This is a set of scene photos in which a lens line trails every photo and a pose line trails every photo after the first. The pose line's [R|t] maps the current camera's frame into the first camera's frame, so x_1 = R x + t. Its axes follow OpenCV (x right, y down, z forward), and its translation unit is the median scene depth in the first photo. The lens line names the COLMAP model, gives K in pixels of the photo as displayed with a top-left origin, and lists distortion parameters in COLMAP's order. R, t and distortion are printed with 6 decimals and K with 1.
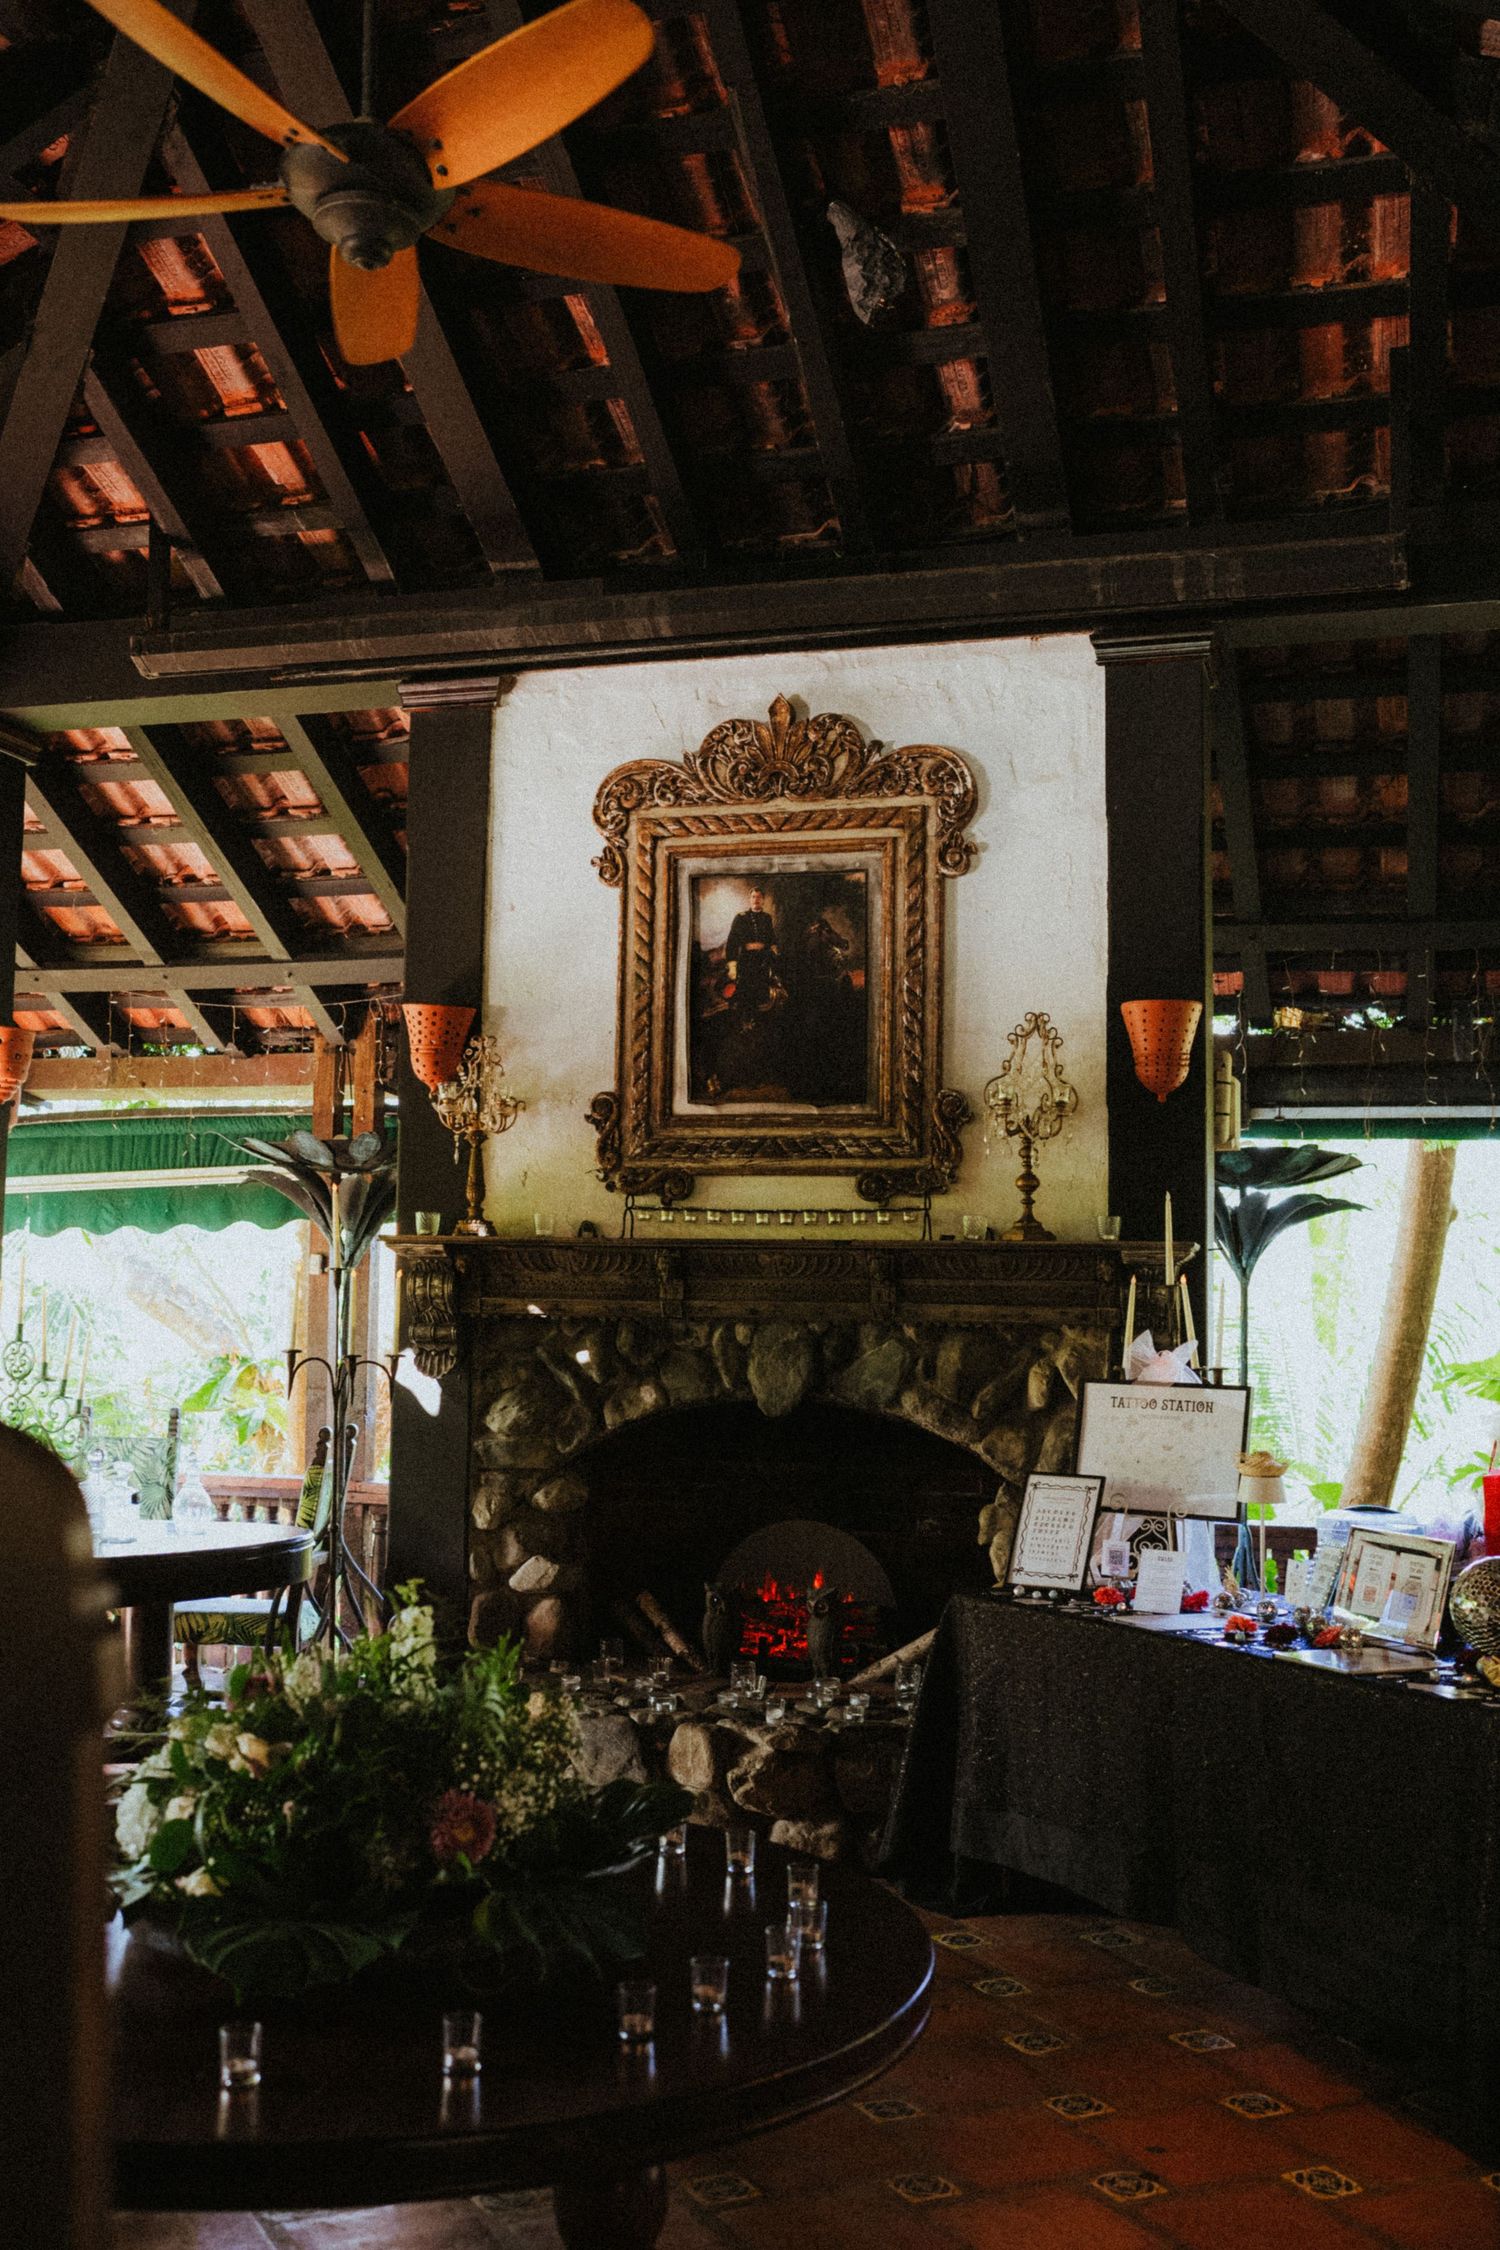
lens RADIAL K [[2264.7, 0, 749.7], [0, 2264.7, 1124.1], [0, 0, 1]] dist [0.003438, 0.011576]
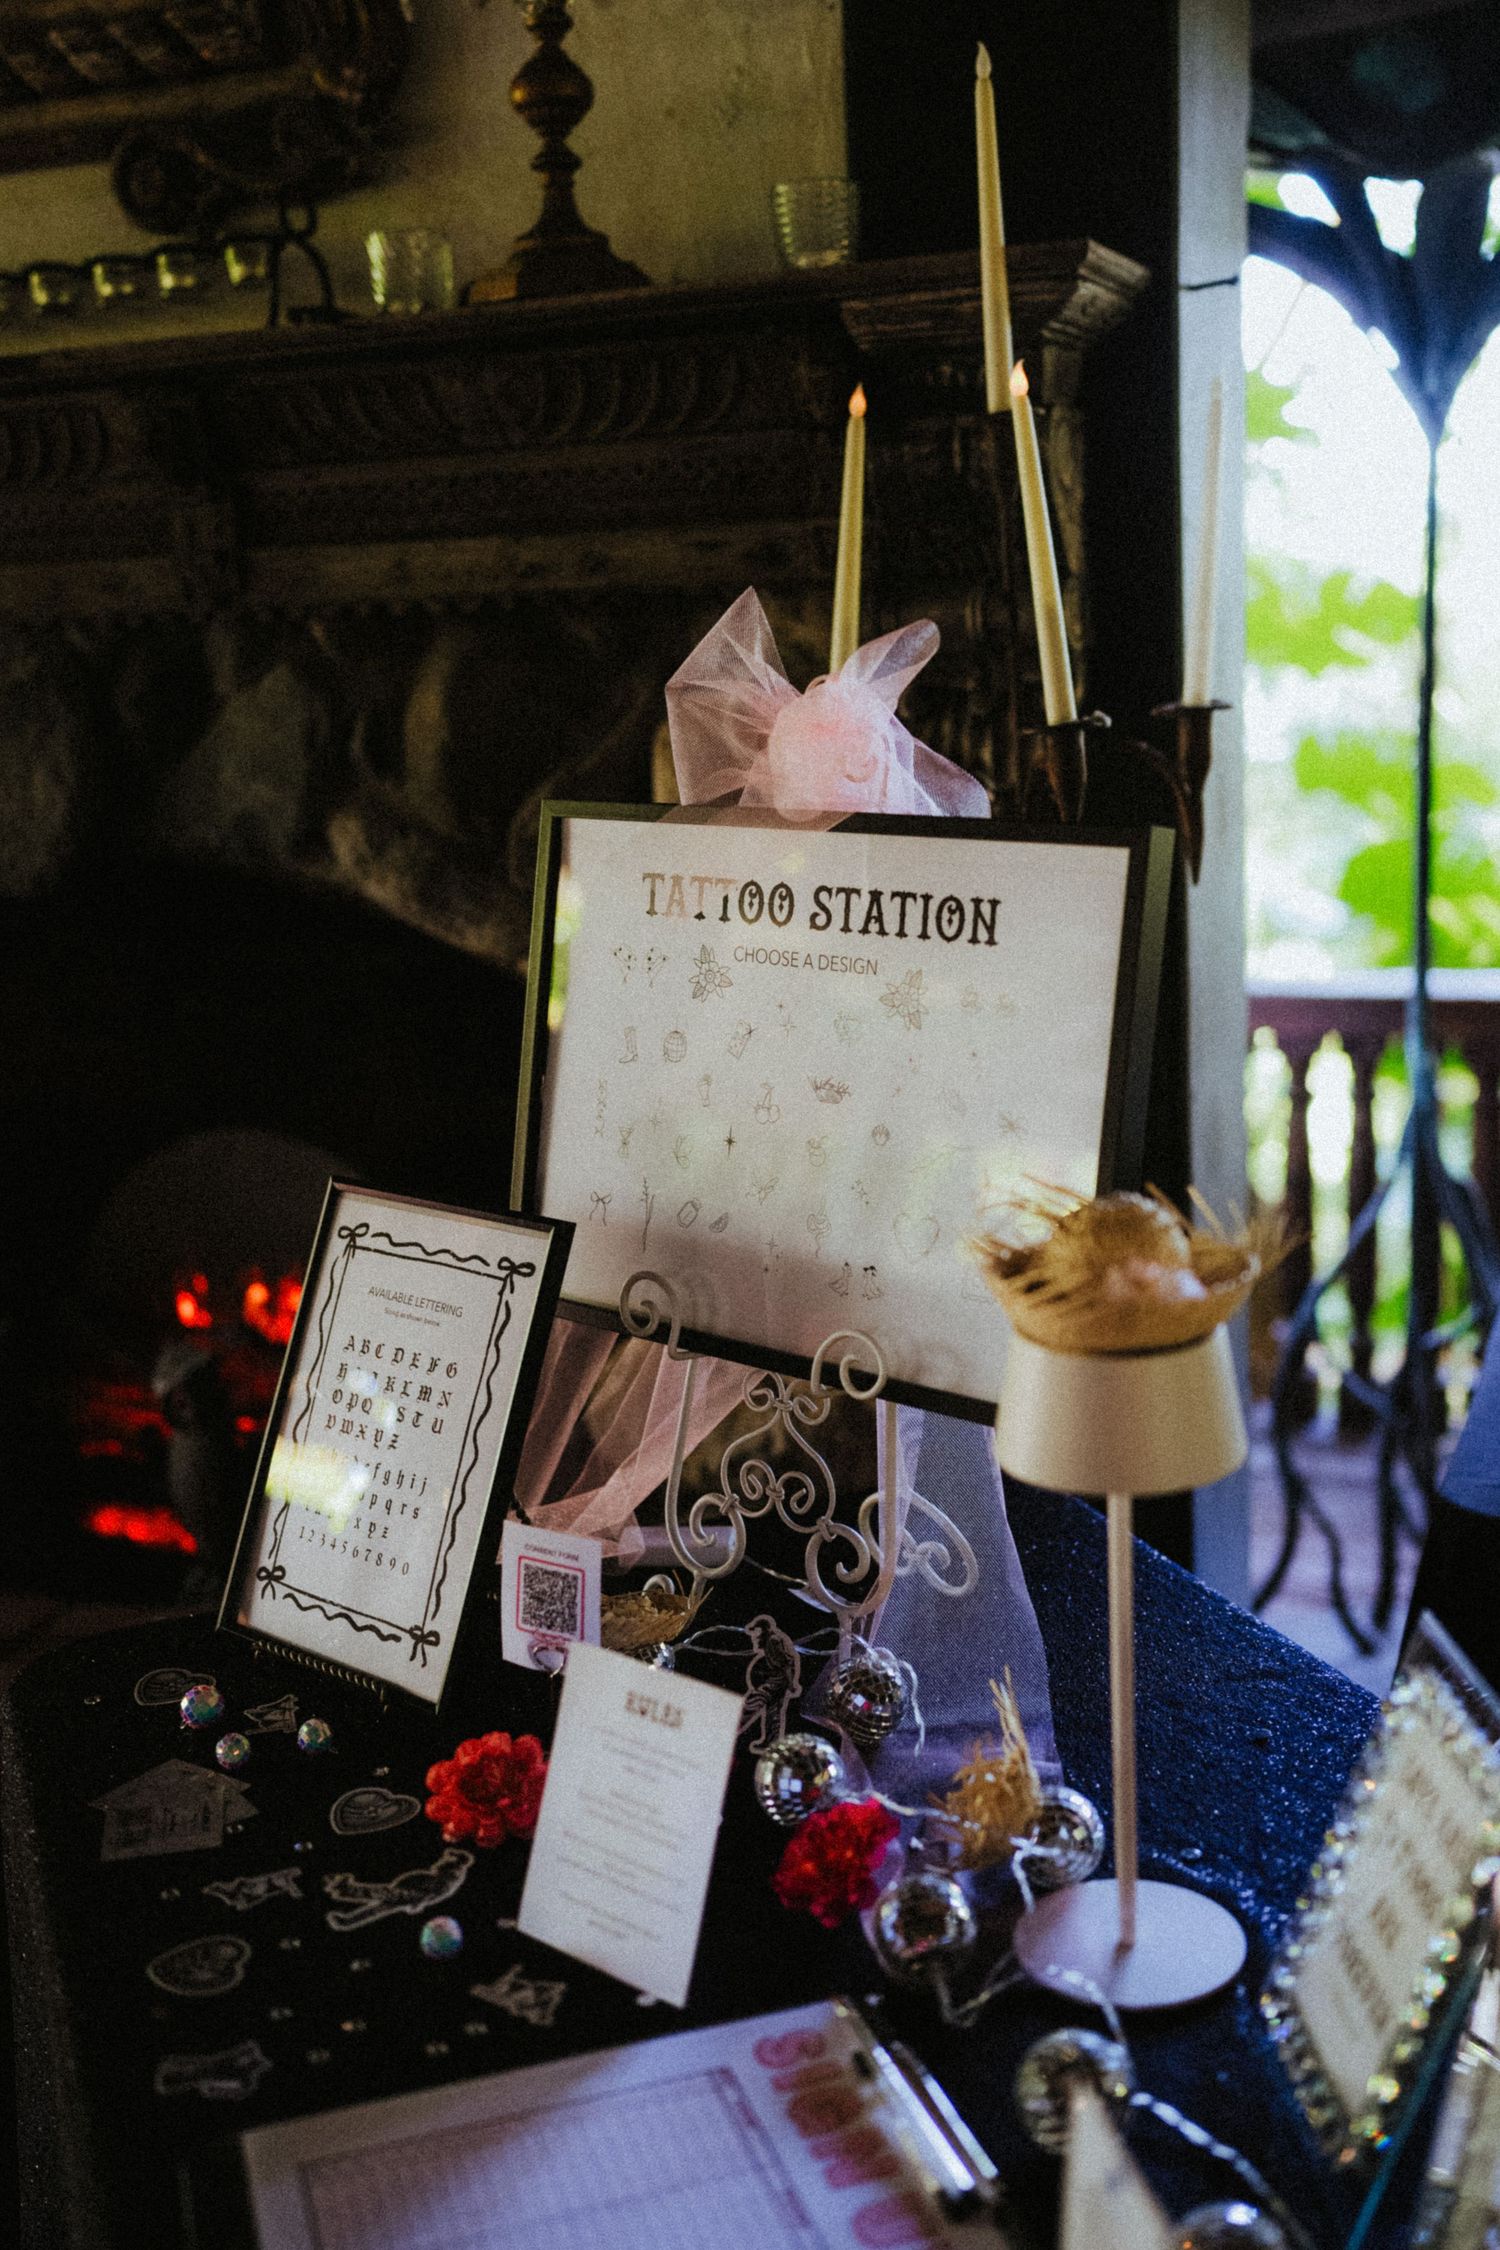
lens RADIAL K [[2412.1, 0, 752.1], [0, 2412.1, 1198.2], [0, 0, 1]] dist [0.013311, 0.036453]
pose [[0.990934, -0.037891, -0.128896, 0.182900], [0.077679, 0.944371, 0.319577, 0.062624], [0.109616, -0.326692, 0.938753, 0.661302]]
